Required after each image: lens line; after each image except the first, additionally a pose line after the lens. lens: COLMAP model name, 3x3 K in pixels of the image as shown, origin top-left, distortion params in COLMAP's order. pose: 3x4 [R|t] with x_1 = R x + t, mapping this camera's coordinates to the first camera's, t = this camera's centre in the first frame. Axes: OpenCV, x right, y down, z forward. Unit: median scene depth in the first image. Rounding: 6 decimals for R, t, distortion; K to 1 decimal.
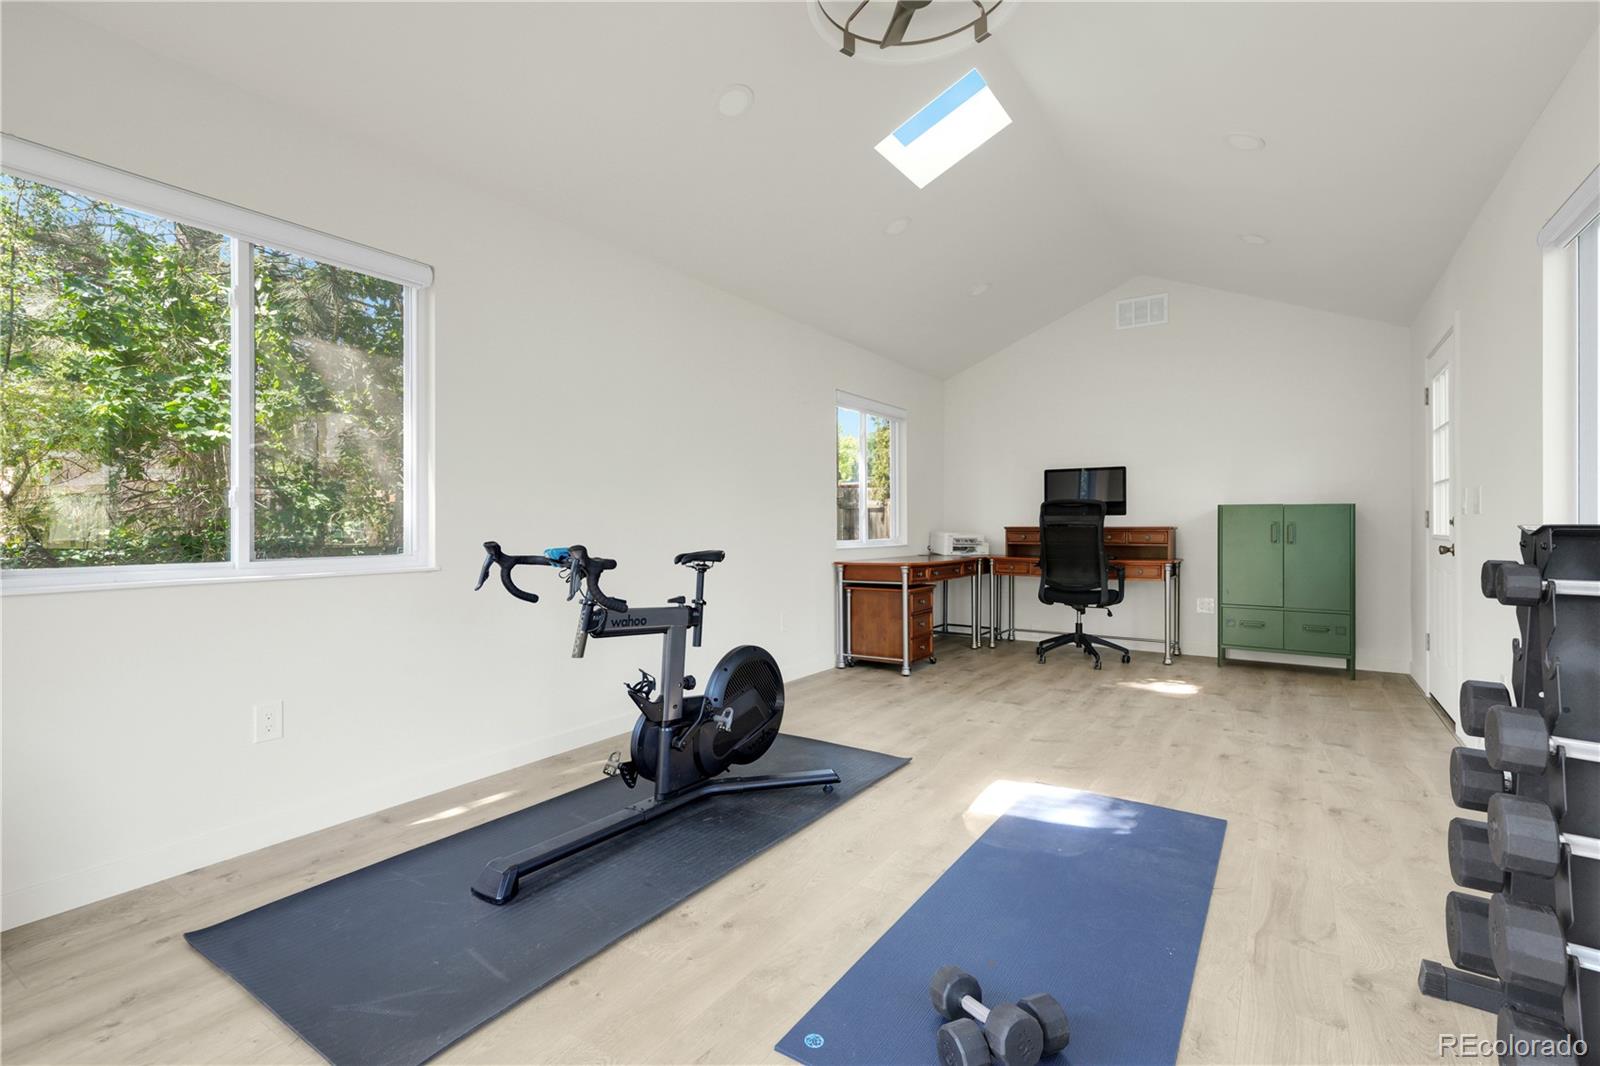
lens RADIAL K [[748.2, 0, 795.4], [0, 748.2, 528.6], [0, 0, 1]] dist [0.024292, 0.000005]
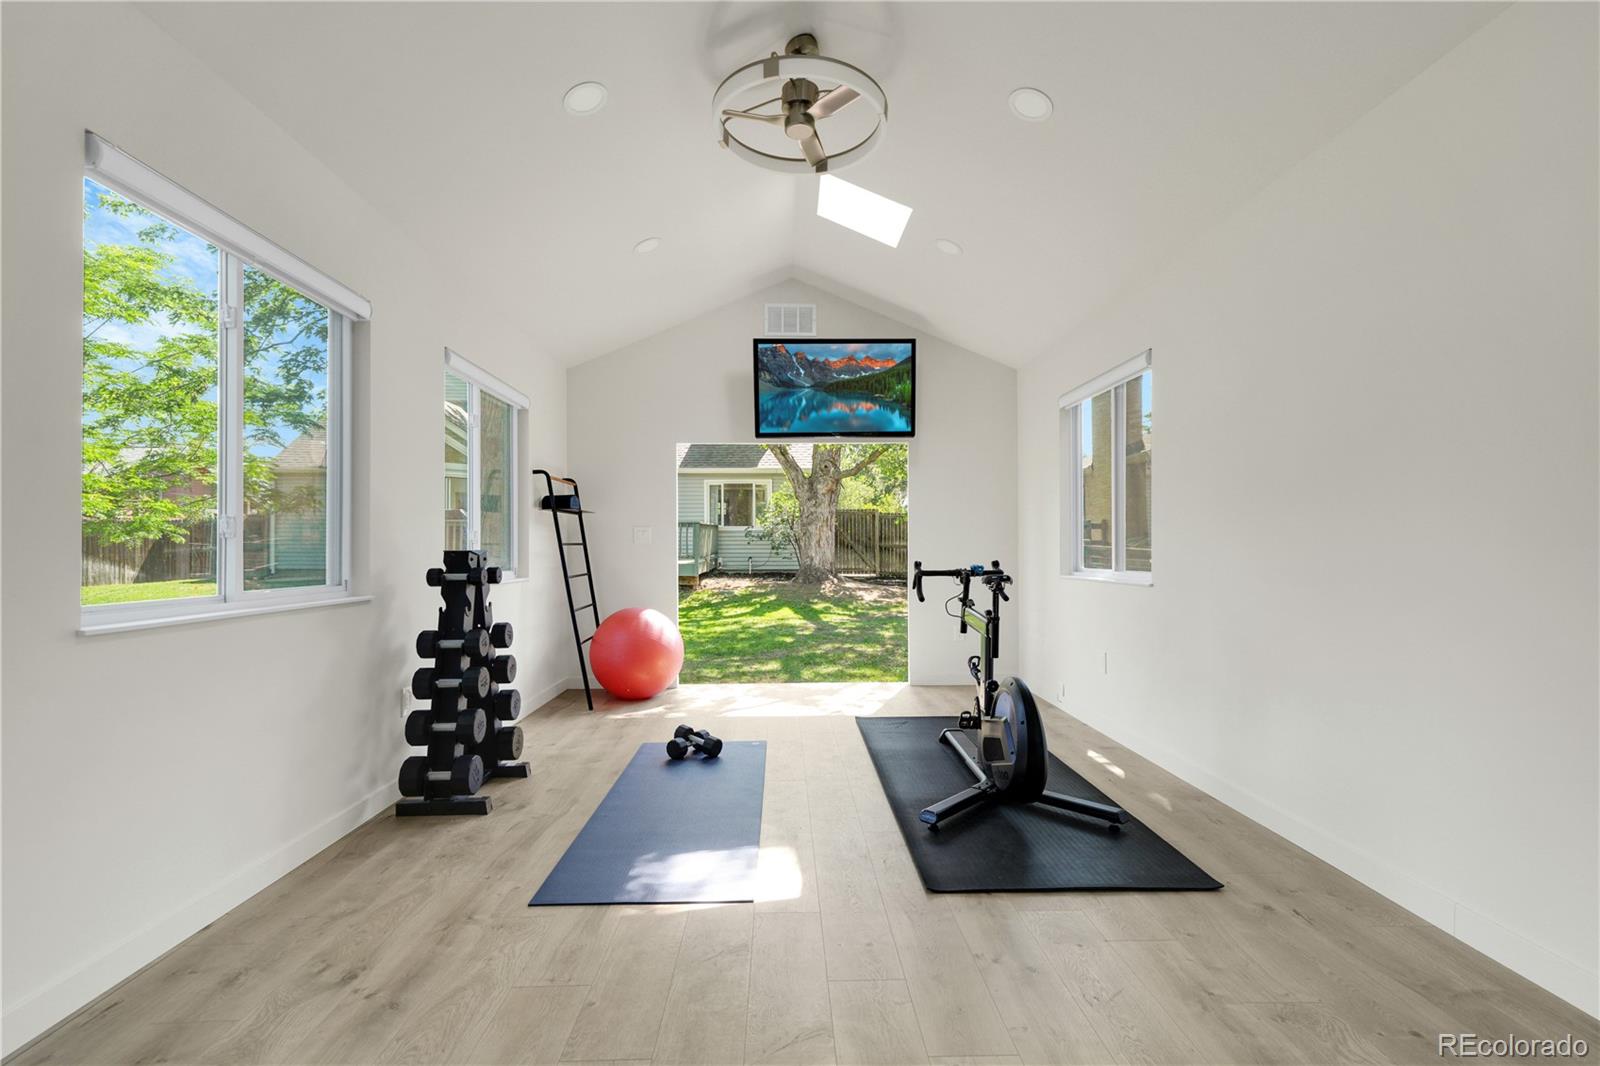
lens RADIAL K [[748.2, 0, 787.6], [0, 748.2, 541.1], [0, 0, 1]] dist [0.024292, 0.000005]
pose [[-0.828372, -0.005957, -0.560147, 0.583154], [-0.001136, 0.999959, -0.008955, -0.006541], [0.560177, -0.006781, -0.828345, 1.347895]]
